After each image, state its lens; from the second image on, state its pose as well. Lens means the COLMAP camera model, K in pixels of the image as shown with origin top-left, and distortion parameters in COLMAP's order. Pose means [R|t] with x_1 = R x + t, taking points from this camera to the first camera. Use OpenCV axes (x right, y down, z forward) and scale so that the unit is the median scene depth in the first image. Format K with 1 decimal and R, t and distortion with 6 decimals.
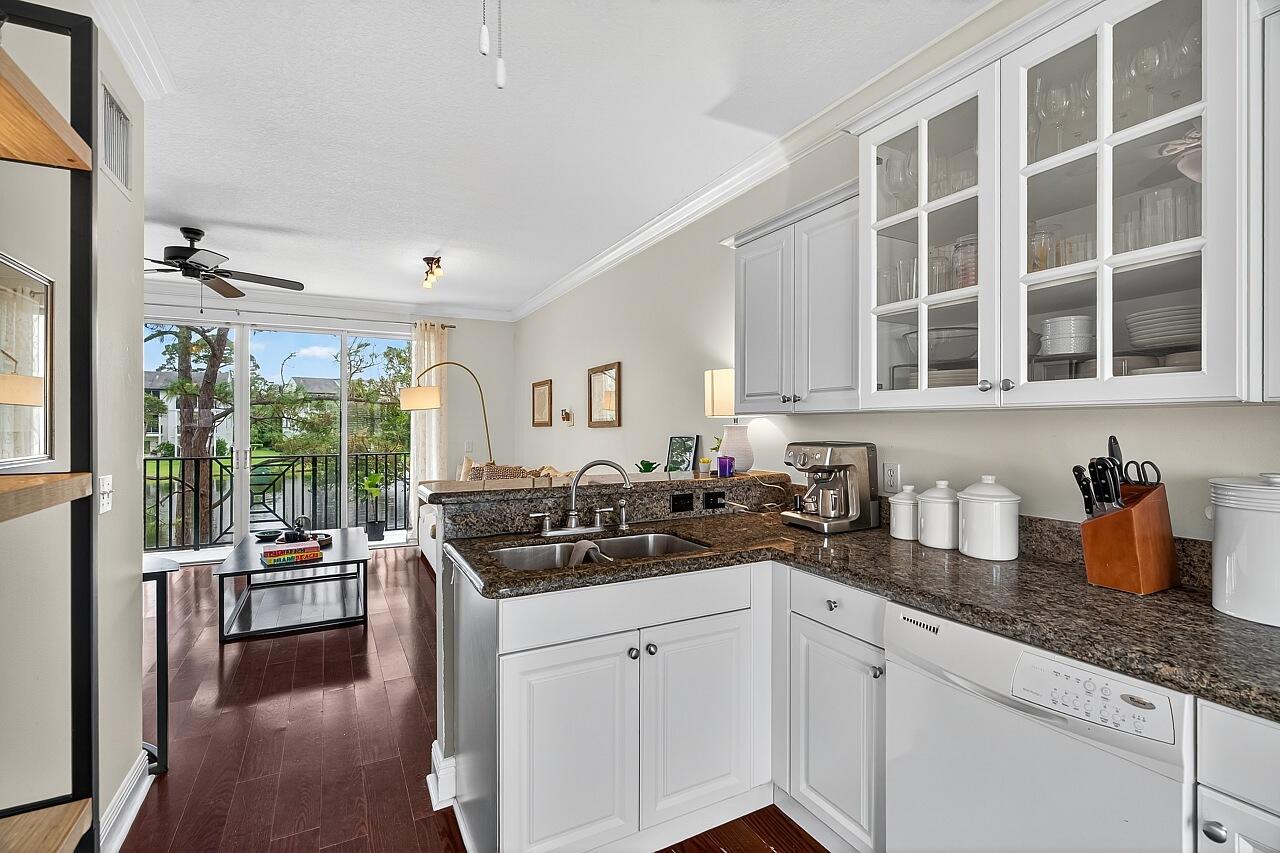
lens RADIAL K [[576.9, 0, 634.2], [0, 576.9, 425.9], [0, 0, 1]] dist [0.000037, -0.000111]
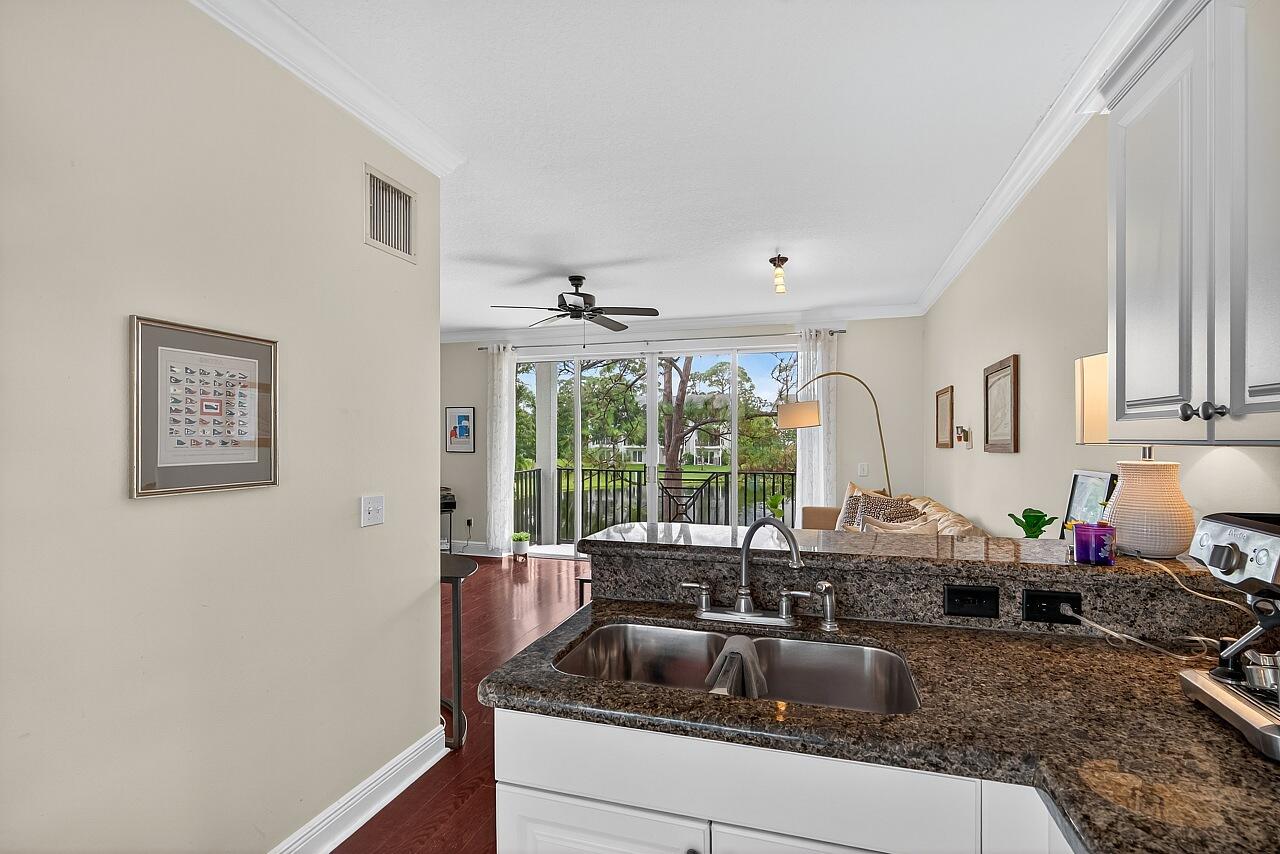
lens RADIAL K [[601.8, 0, 633.8], [0, 601.8, 439.2], [0, 0, 1]] dist [0.001711, 0.000014]
pose [[0.705602, 0.000592, -0.708608, 0.188534], [-0.000941, 1.000000, -0.000101, -0.016758], [0.708608, 0.000738, 0.705602, 0.252125]]
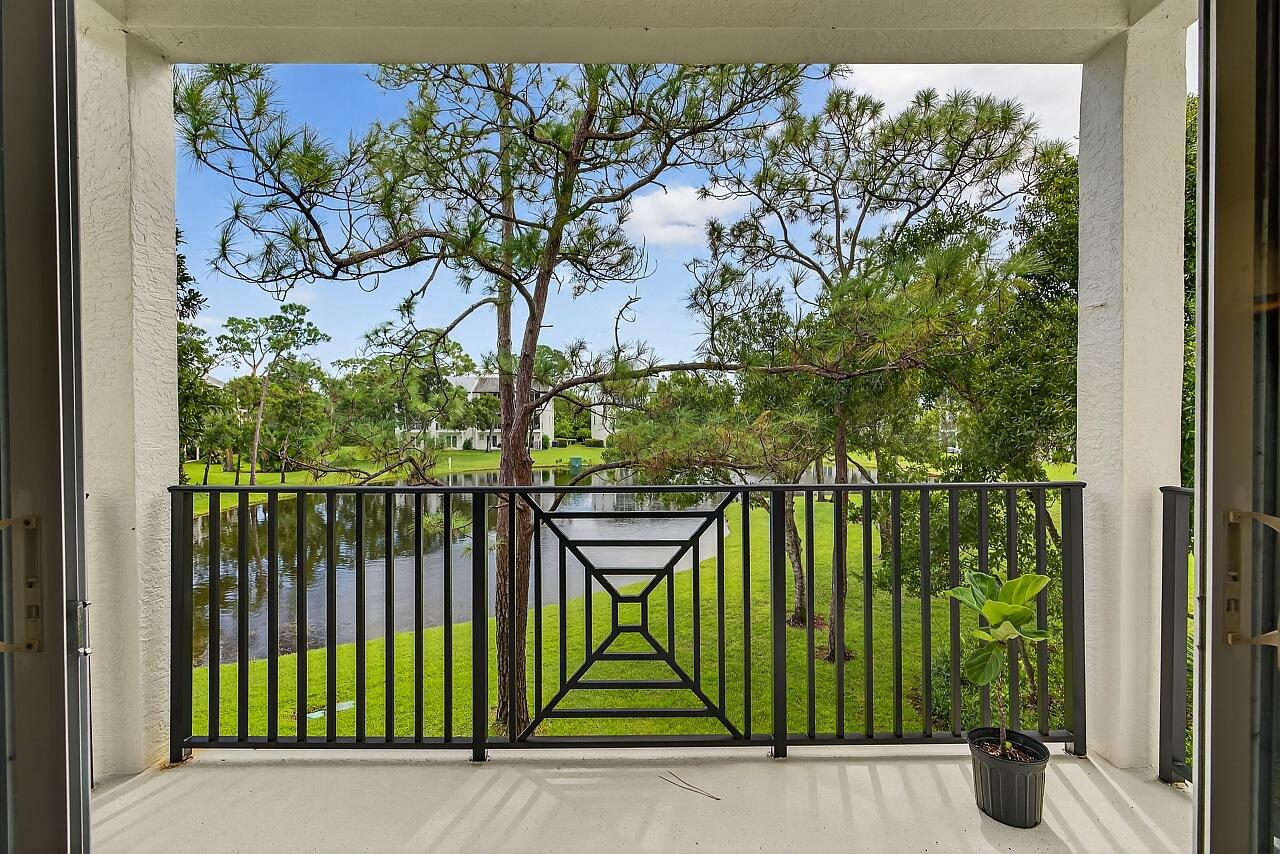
lens RADIAL K [[554.8, 0, 640.0], [0, 554.8, 427.0], [0, 0, 1]] dist [-0.000178, -0.000036]
pose [[0.898900, 0.000120, -0.438154, -1.017841], [0.002350, 0.999984, 0.005094, 0.035623], [0.438148, -0.005609, 0.898885, 1.440961]]
